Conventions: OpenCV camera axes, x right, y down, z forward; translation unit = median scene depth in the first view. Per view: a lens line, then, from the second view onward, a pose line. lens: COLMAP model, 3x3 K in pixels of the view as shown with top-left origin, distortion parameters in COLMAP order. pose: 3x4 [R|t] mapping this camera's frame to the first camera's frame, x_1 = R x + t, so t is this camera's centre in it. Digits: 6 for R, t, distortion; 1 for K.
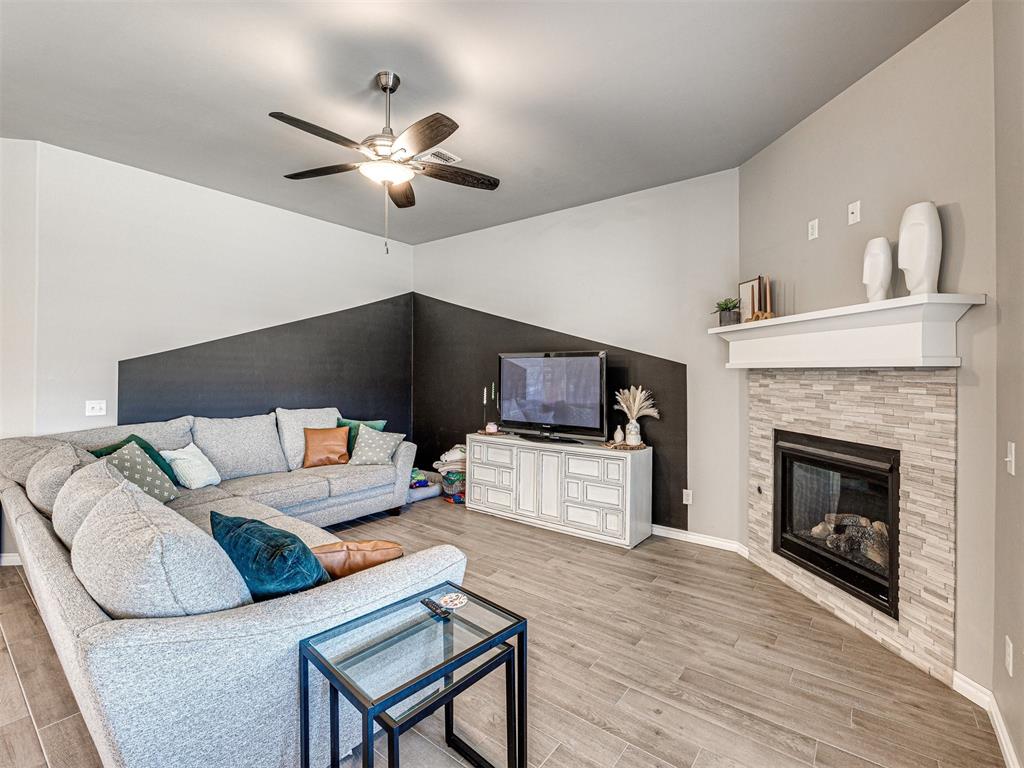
lens RADIAL K [[464.9, 0, 537.2], [0, 464.9, 373.1], [0, 0, 1]] dist [-0.001875, -0.000389]
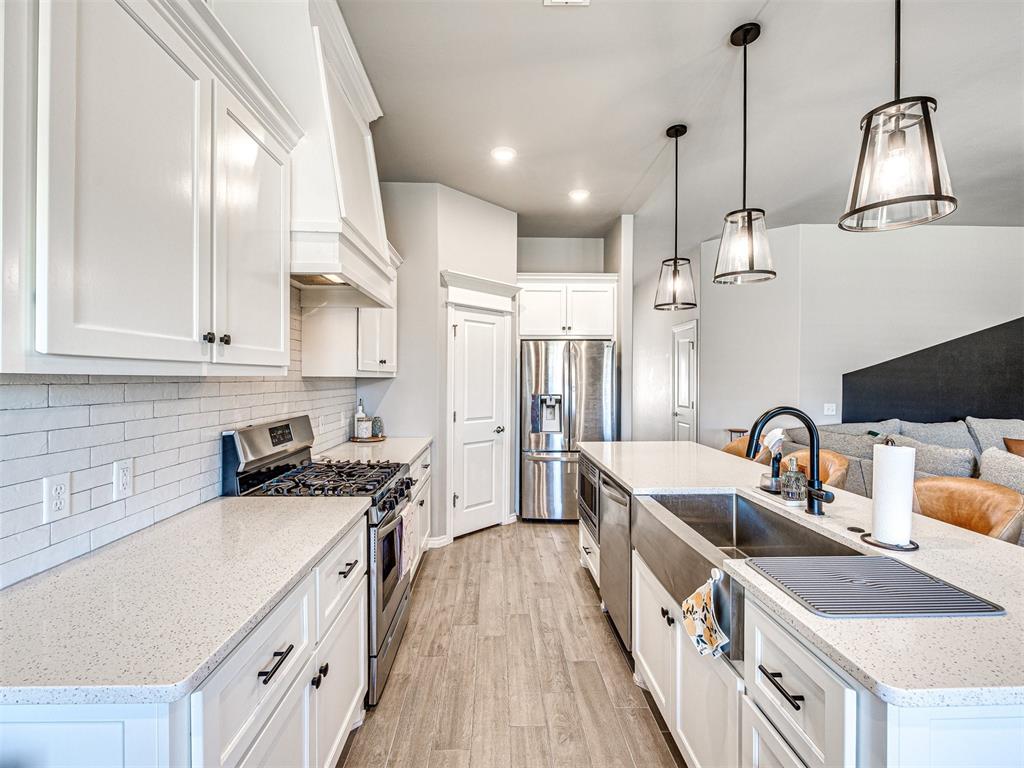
lens RADIAL K [[453.3, 0, 496.3], [0, 453.3, 382.3], [0, 0, 1]] dist [0.000940, 0.000367]
pose [[0.560310, -0.000775, -0.828283, -0.488477], [0.001193, 0.999999, -0.000129, -0.006446], [0.828282, -0.000916, 0.560310, -0.726424]]
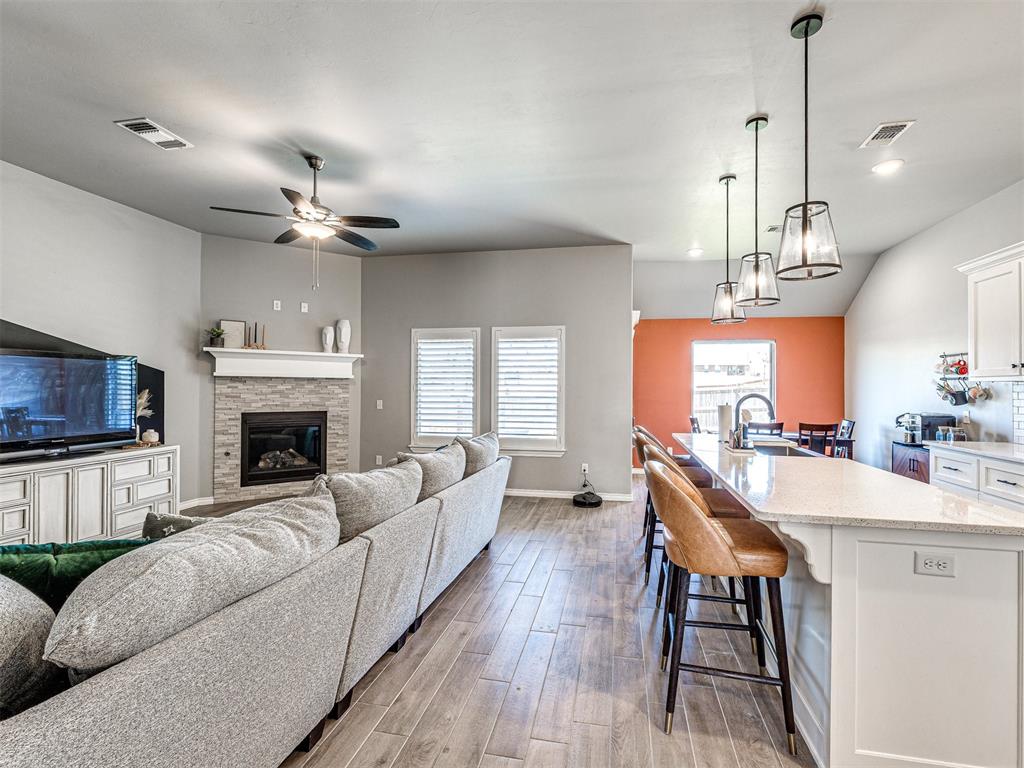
lens RADIAL K [[483.8, 0, 521.8], [0, 483.8, 383.4], [0, 0, 1]] dist [-0.001942, 0.000057]
pose [[-0.392149, -0.003412, 0.919895, -1.568942], [-0.009469, 0.999955, -0.000328, 0.005319], [-0.919853, -0.008839, -0.392164, 0.805241]]
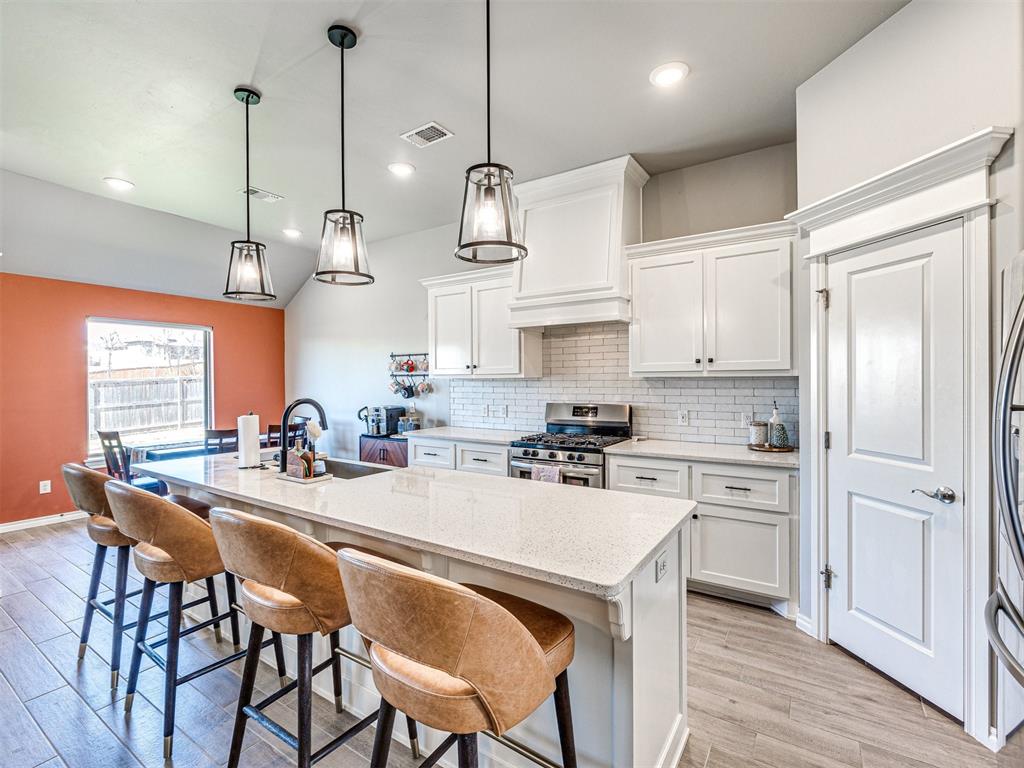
lens RADIAL K [[465.2, 0, 518.7], [0, 465.2, 379.0], [0, 0, 1]] dist [-0.012593, -0.000571]
pose [[-0.998917, -0.005194, -0.046240, -1.060840], [-0.005206, 0.999986, 0.000129, -0.011444], [0.046239, 0.000369, -0.998930, 0.689173]]
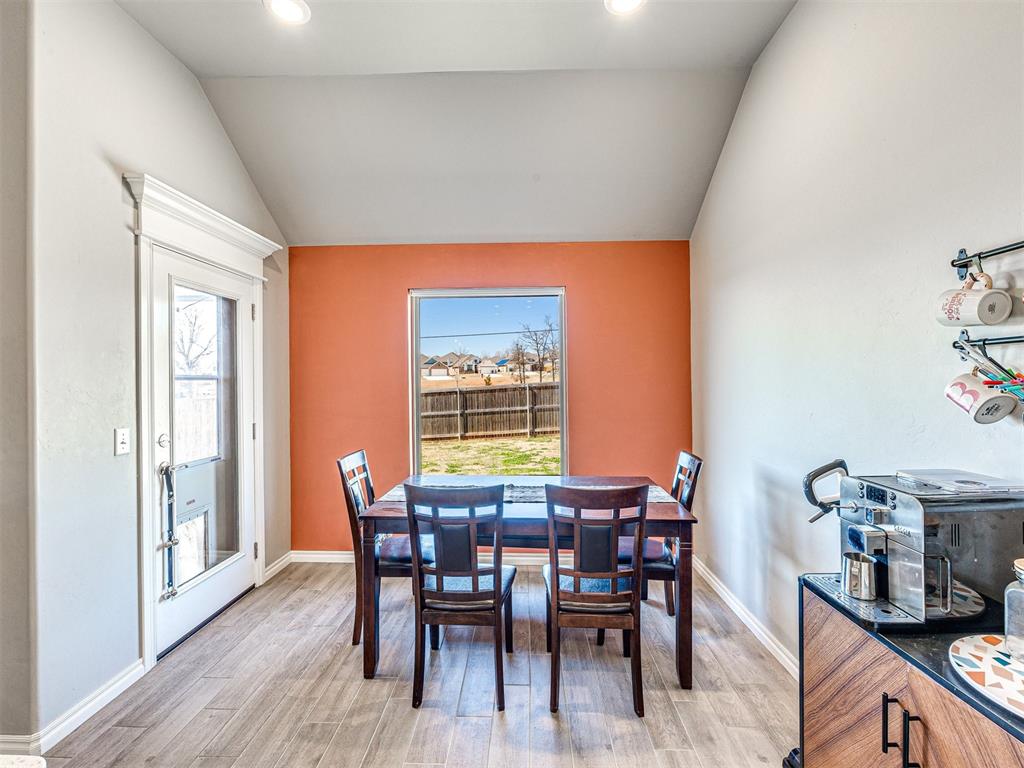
lens RADIAL K [[464.9, 0, 509.8], [0, 464.9, 381.6], [0, 0, 1]] dist [0.002816, 0.000495]
pose [[-0.529477, -0.002456, 0.848321, -0.809606], [0.004745, 0.999972, 0.005856, 0.006071], [-0.848311, 0.007126, -0.529450, -0.487923]]
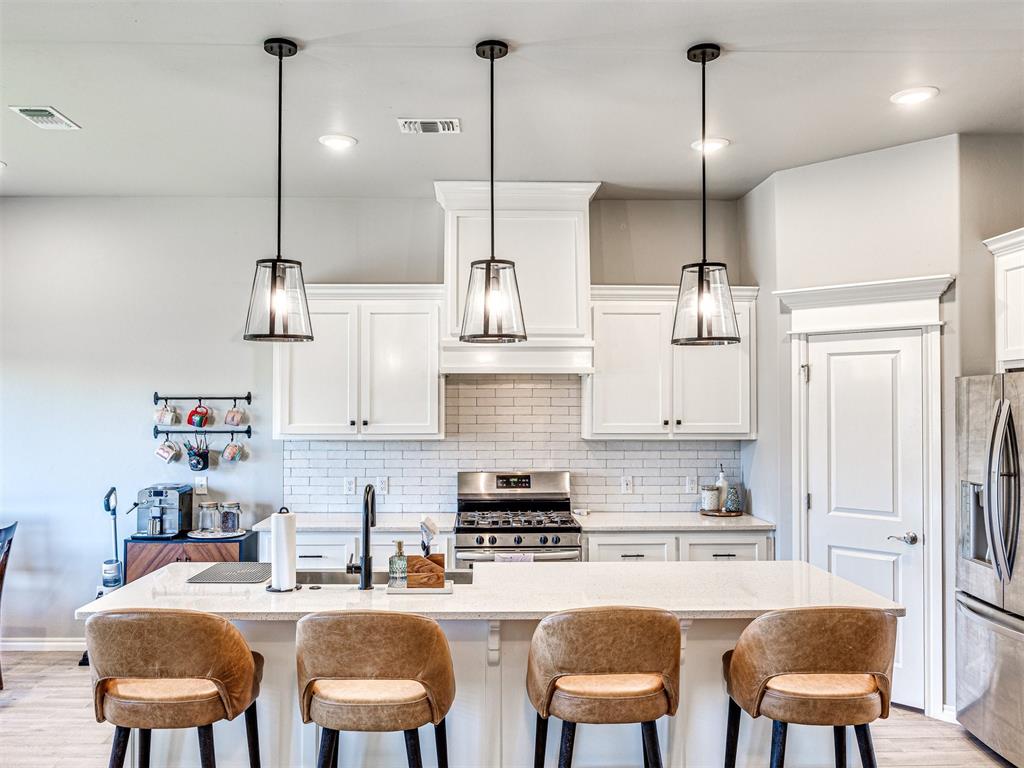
lens RADIAL K [[799.0, 0, 512.0], [0, 799.0, 384.0], [0, 0, 1]] dist [-0.025131, -0.011105]
pose [[-0.798359, -0.030412, -0.601413, -0.246713], [-0.011060, 0.999296, -0.035851, -0.072391], [0.602080, -0.021970, -0.798133, 0.794458]]
